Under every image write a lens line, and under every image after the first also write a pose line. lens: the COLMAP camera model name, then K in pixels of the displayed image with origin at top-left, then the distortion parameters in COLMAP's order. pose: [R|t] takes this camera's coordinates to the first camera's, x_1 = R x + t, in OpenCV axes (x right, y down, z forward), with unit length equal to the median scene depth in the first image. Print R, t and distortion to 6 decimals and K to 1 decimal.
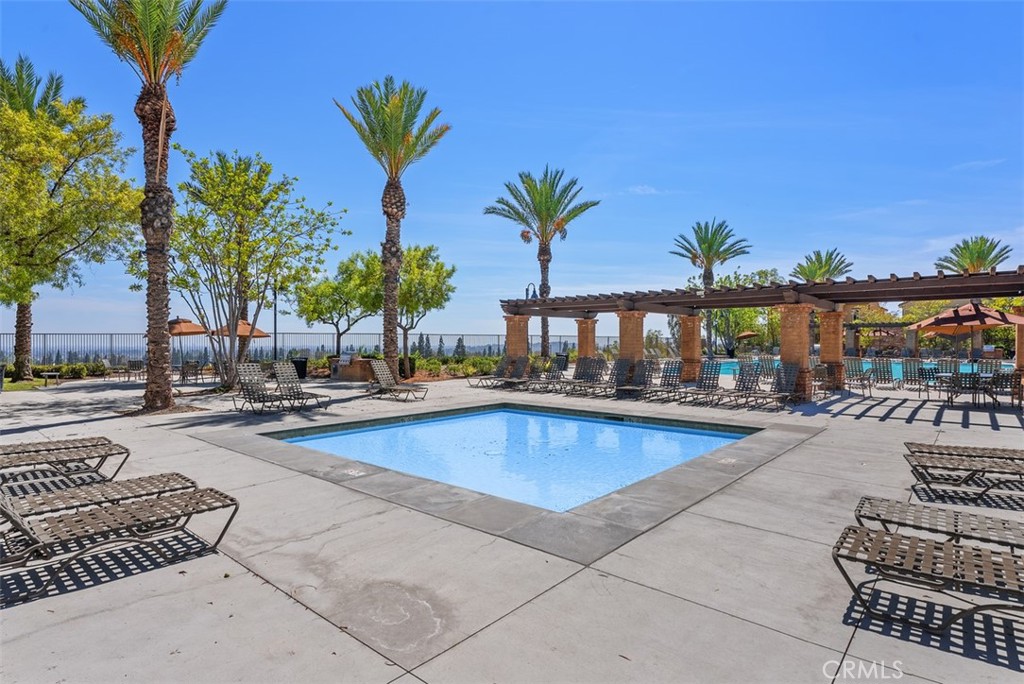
lens RADIAL K [[540.0, 0, 512.9], [0, 540.0, 341.6], [0, 0, 1]] dist [-0.005225, -0.001092]
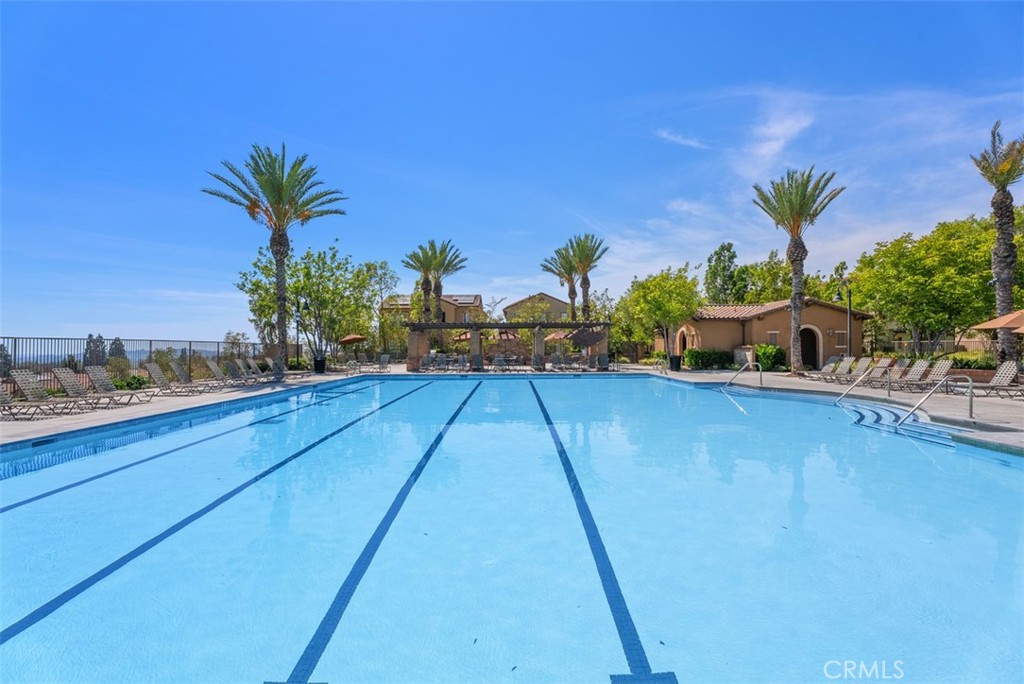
lens RADIAL K [[461.7, 0, 510.9], [0, 461.7, 346.5], [0, 0, 1]] dist [-0.001269, -0.002481]
pose [[0.765774, -0.000560, 0.643110, 0.171105], [0.003267, 0.999990, -0.003019, 0.001443], [-0.643102, 0.004413, 0.765768, 0.322108]]
